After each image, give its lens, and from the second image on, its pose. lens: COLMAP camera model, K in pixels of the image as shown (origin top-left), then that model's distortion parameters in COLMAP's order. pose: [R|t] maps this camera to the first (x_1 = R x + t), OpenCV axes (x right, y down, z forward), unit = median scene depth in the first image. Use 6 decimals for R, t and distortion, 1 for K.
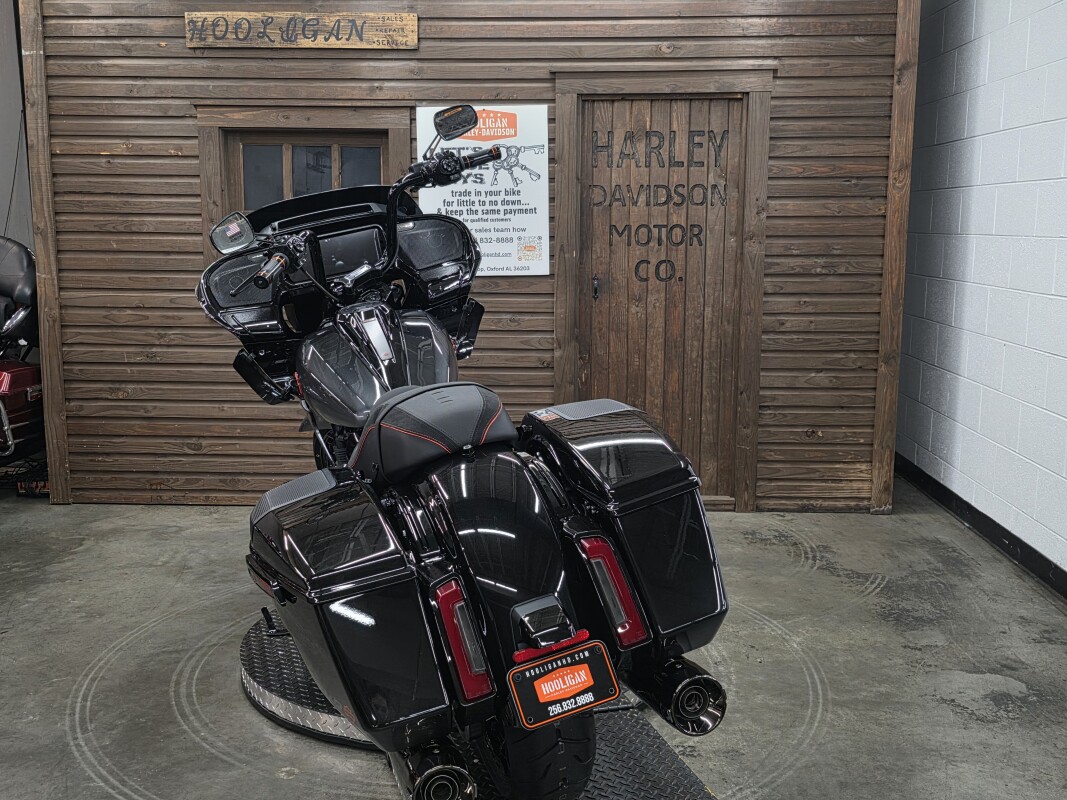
lens RADIAL K [[1111.2, 0, 532.7], [0, 1111.2, 395.8], [0, 0, 1]] dist [0.035418, 0.000000]
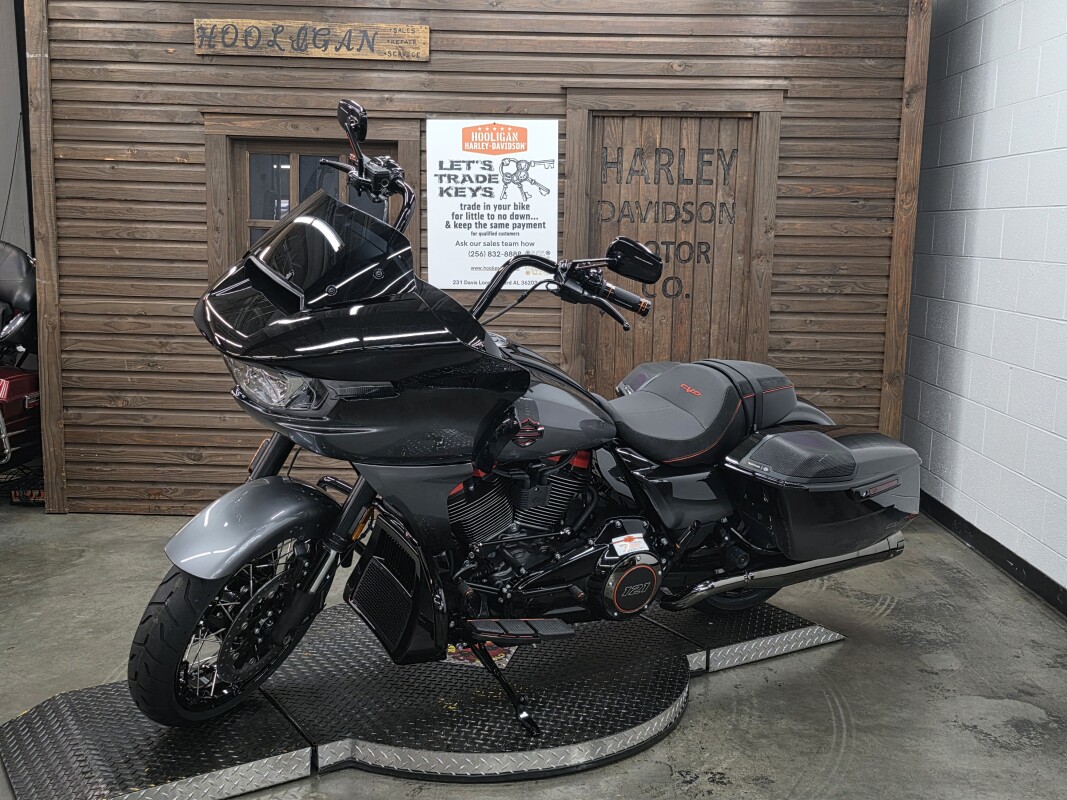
lens RADIAL K [[1111.2, 0, 534.2], [0, 1111.2, 394.1], [0, 0, 1]] dist [0.035418, 0.000000]
pose [[0.999498, 0.014524, 0.028174, -0.032707], [-0.014368, 0.999880, -0.005718, -0.009190], [-0.028254, 0.005311, 0.999587, 0.003549]]
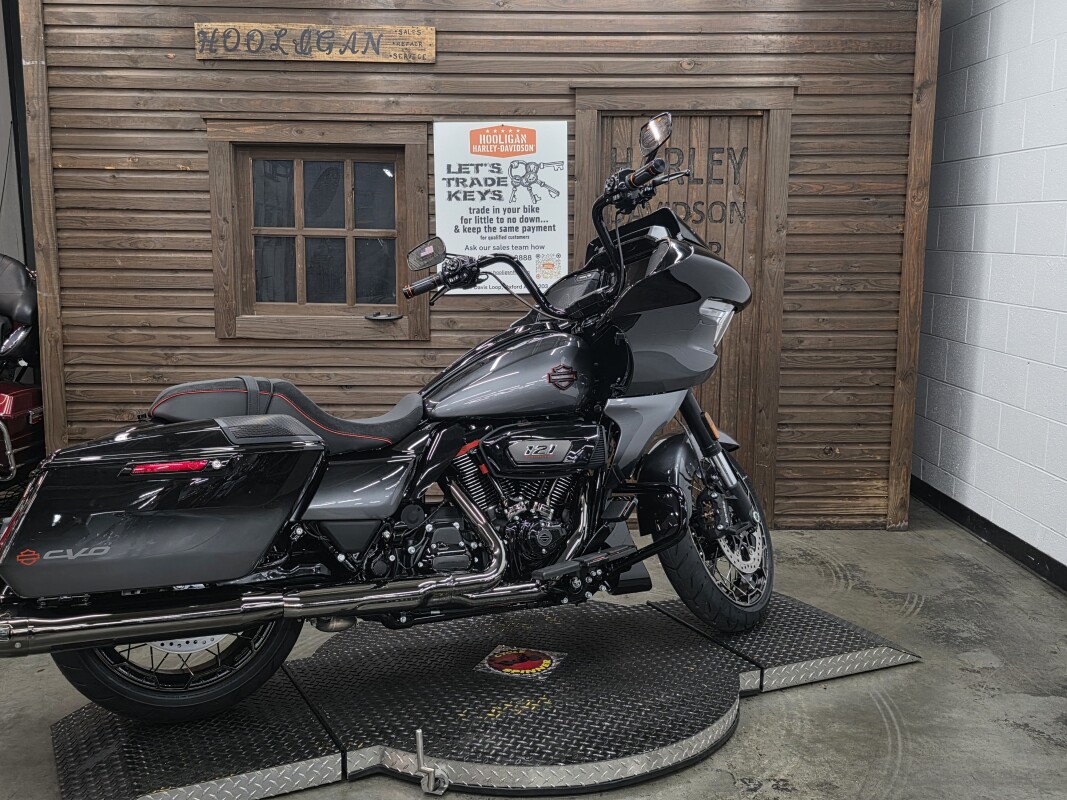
lens RADIAL K [[1111.2, 0, 522.8], [0, 1111.2, 408.6], [0, 0, 1]] dist [0.035418, 0.000000]
pose [[0.998603, -0.006655, 0.052415, -0.078920], [0.006301, 0.999956, 0.006914, -0.013151], [-0.052459, -0.006574, 0.998601, 0.014477]]
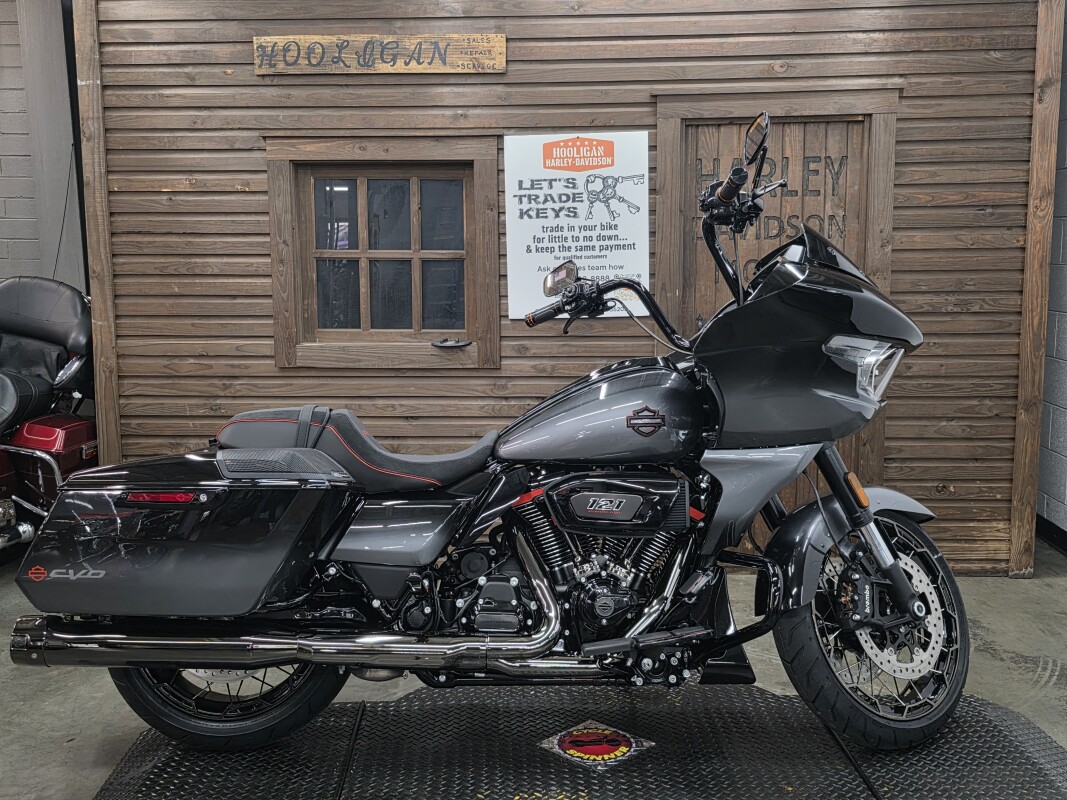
lens RADIAL K [[1111.2, 0, 530.8], [0, 1111.2, 391.5], [0, 0, 1]] dist [0.035418, 0.000000]
pose [[0.999806, -0.008856, -0.017609, -0.068079], [0.008518, 0.999780, -0.019181, -0.030993], [0.017775, 0.019027, 0.999661, 0.089608]]
